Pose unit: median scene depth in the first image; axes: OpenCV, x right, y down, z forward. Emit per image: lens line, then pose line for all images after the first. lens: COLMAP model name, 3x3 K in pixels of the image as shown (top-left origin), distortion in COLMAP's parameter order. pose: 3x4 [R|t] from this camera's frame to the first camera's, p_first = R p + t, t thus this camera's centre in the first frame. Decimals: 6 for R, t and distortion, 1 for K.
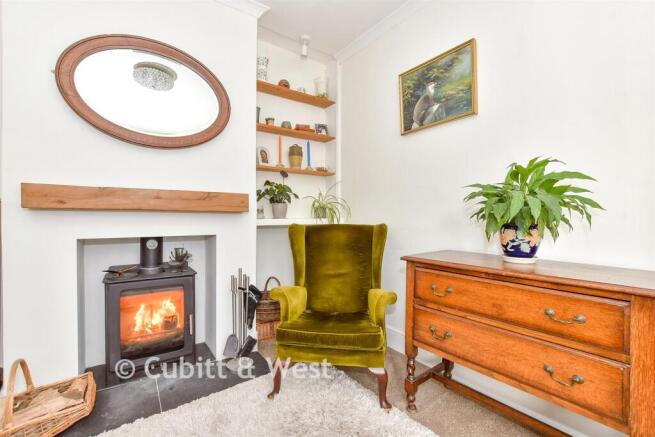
lens RADIAL K [[285.8, 0, 327.5], [0, 285.8, 218.5], [0, 0, 1]] dist [-0.000626, -0.000152]
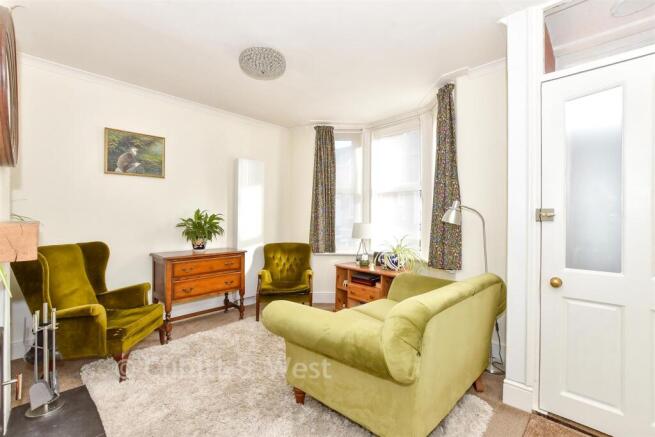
lens RADIAL K [[285.8, 0, 327.5], [0, 285.8, 218.5], [0, 0, 1]] dist [-0.000626, -0.000152]
pose [[-0.178079, -0.003450, 0.984010, -1.444366], [-0.001955, 0.999993, 0.003152, -0.104883], [-0.984014, -0.001362, -0.178085, 0.268673]]
